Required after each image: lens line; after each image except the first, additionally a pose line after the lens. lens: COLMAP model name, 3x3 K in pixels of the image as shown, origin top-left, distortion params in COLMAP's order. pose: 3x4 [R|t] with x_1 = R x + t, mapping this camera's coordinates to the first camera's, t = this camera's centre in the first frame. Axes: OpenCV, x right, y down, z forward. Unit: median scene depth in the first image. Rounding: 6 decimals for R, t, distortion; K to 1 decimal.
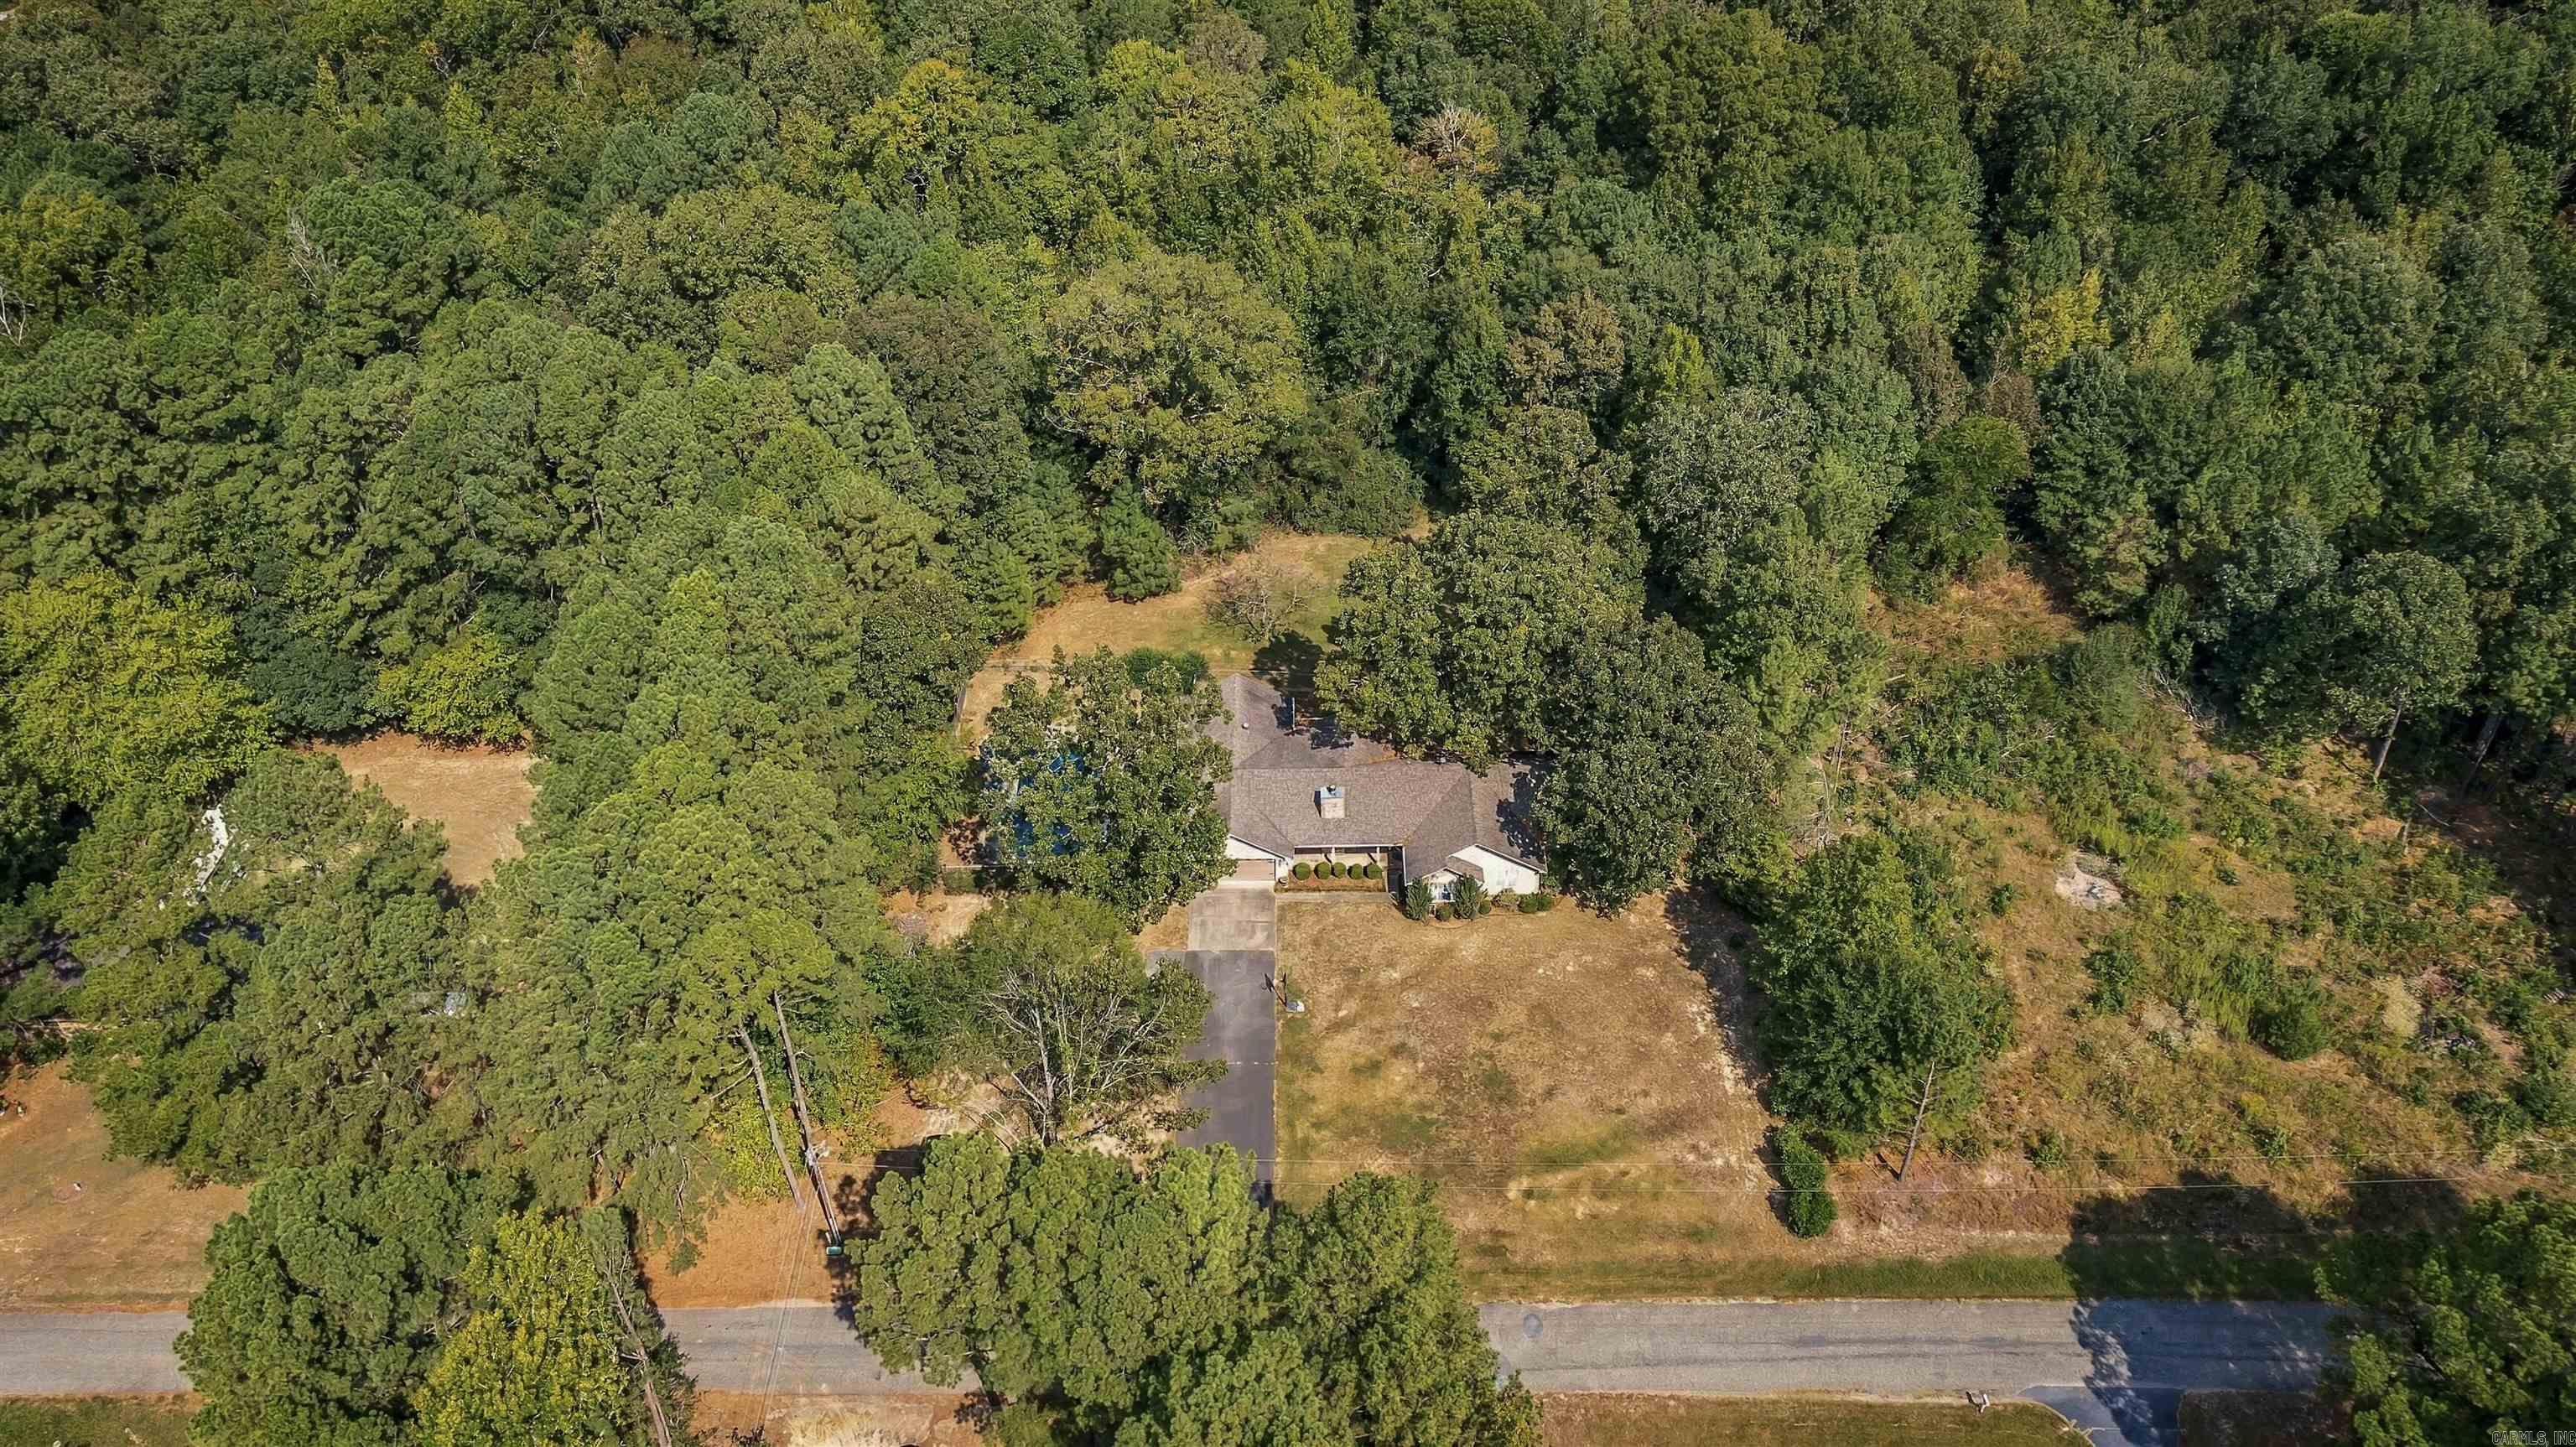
lens RADIAL K [[2053.4, 0, 1298.6], [0, 2053.4, 713.3], [0, 0, 1]] dist [0.011666, 0.007570]
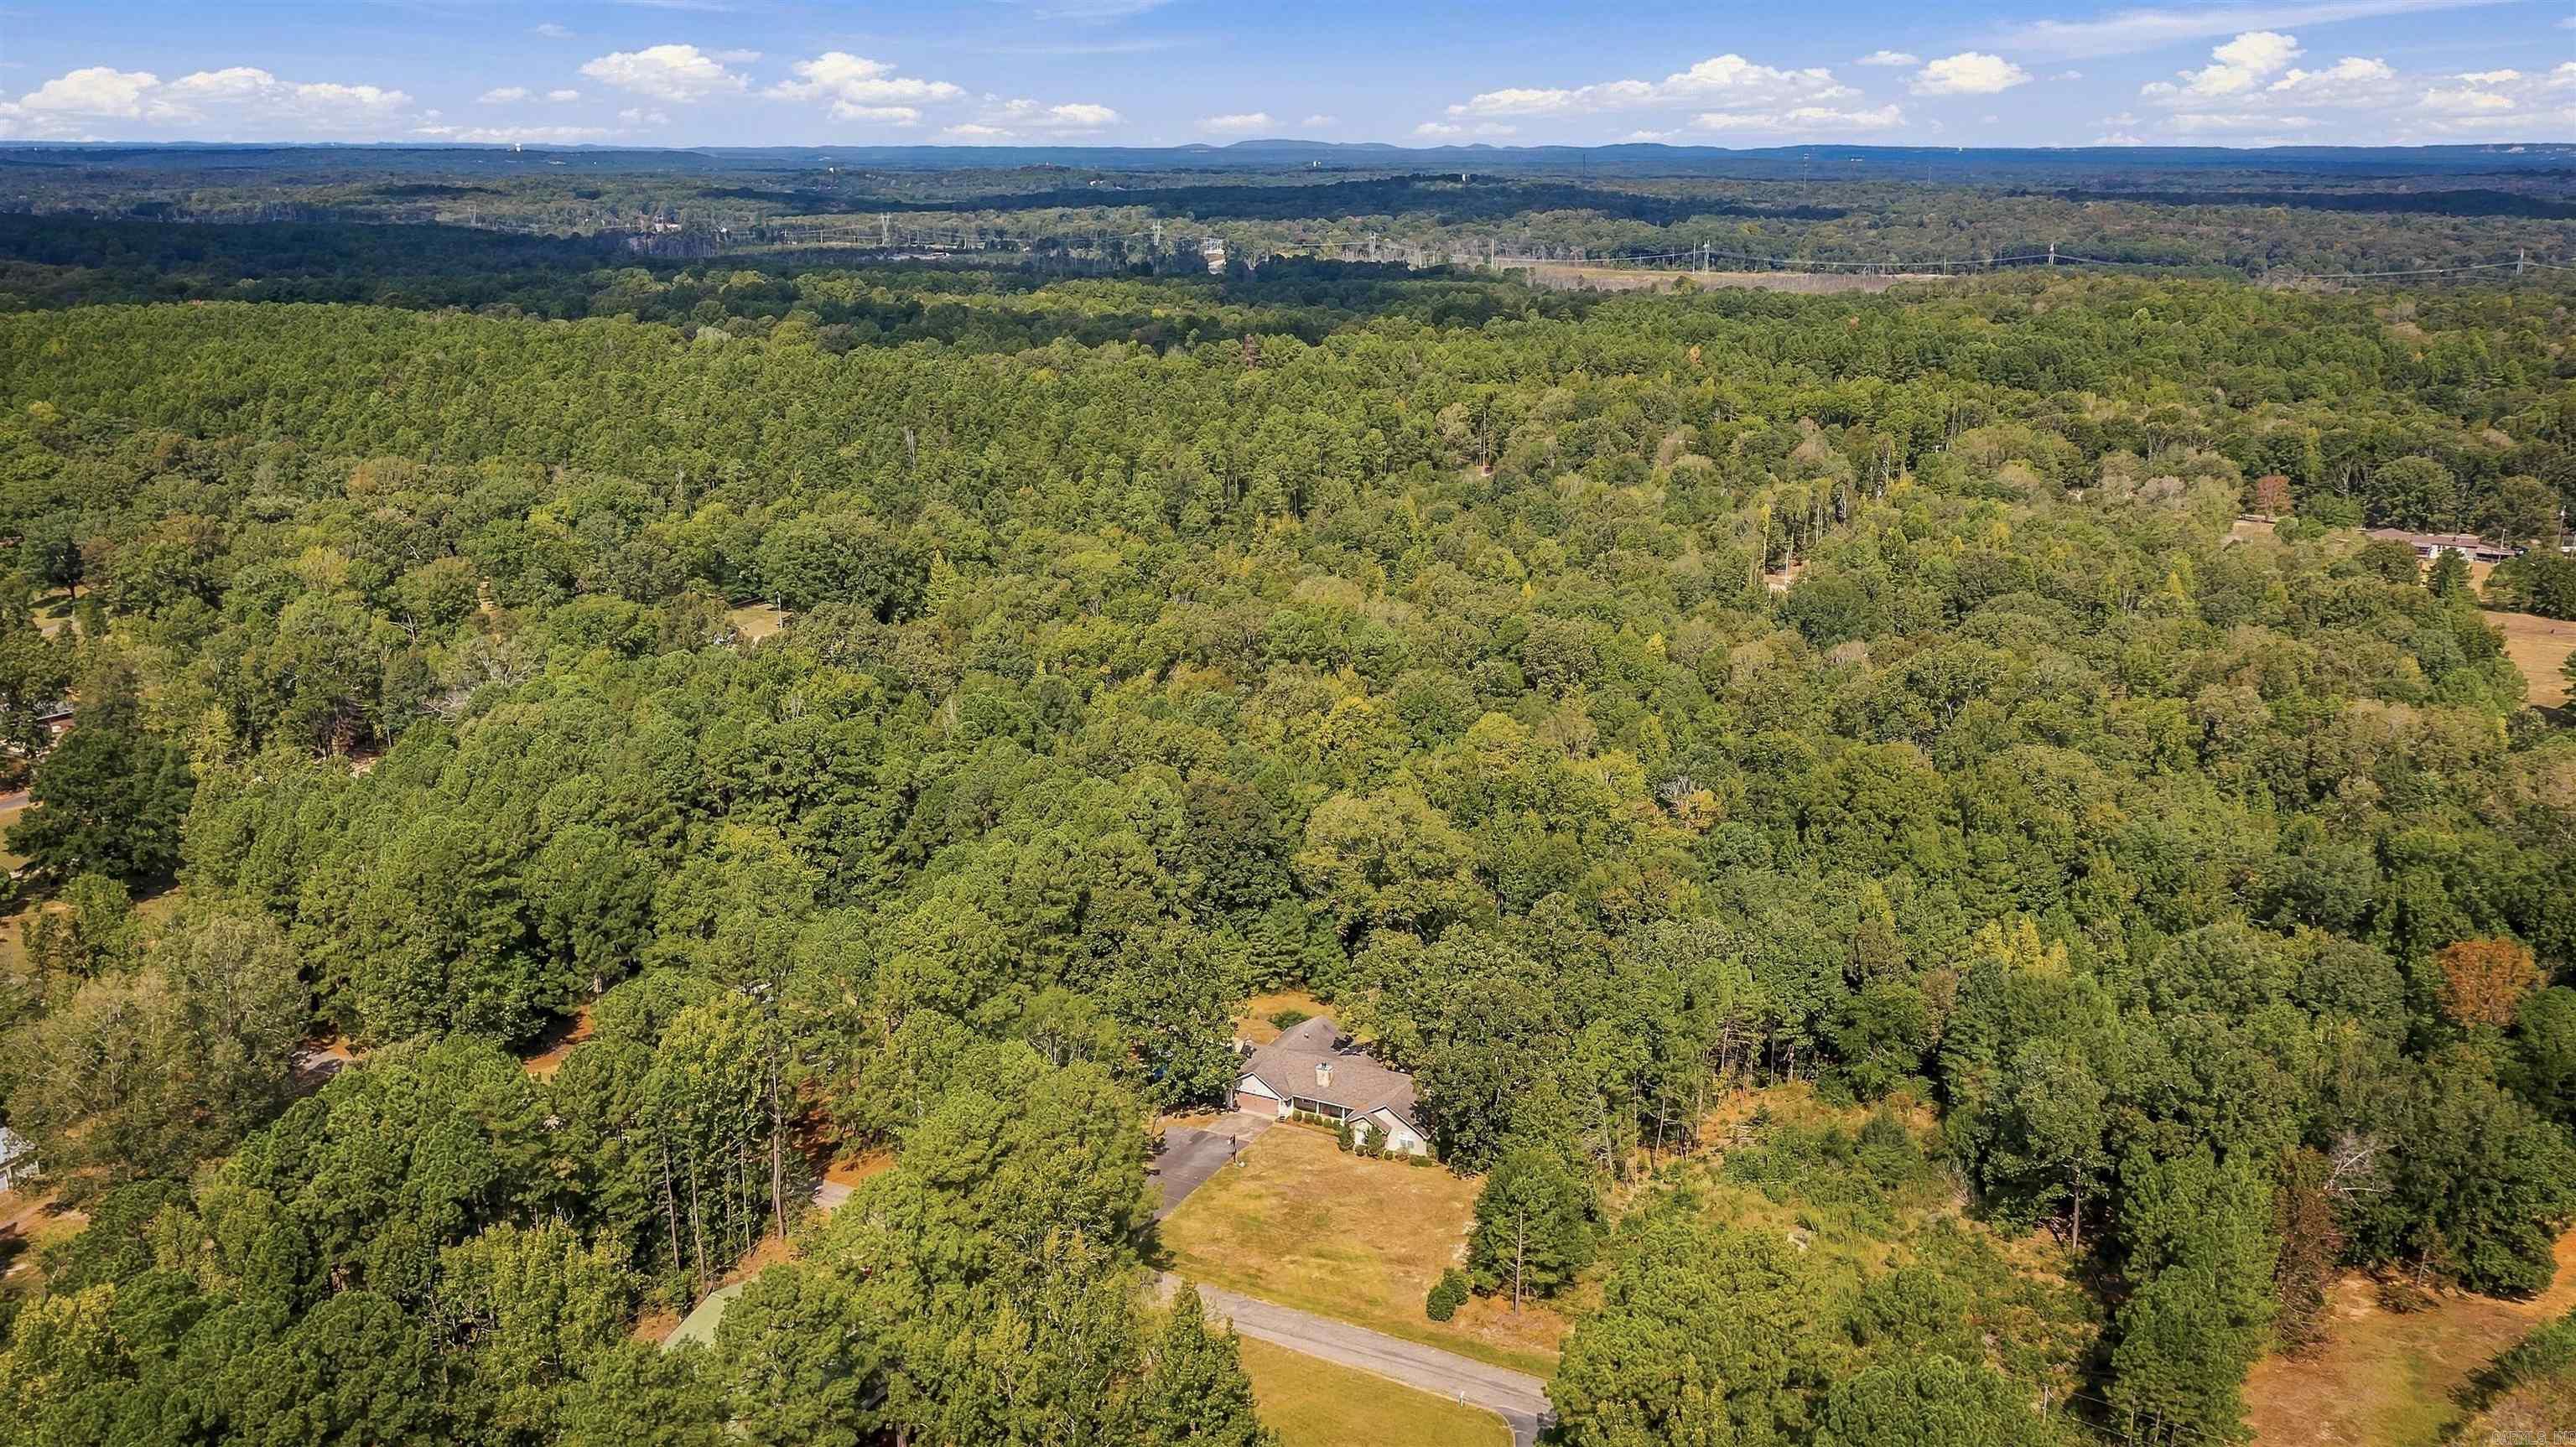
lens RADIAL K [[2053.4, 0, 1306.0], [0, 2053.4, 733.6], [0, 0, 1]] dist [0.011666, 0.007570]
pose [[0.897182, 0.137447, -0.419730, 0.603569], [-0.294859, 0.893940, -0.337535, 0.330558], [0.328821, 0.426591, 0.842554, -0.430201]]
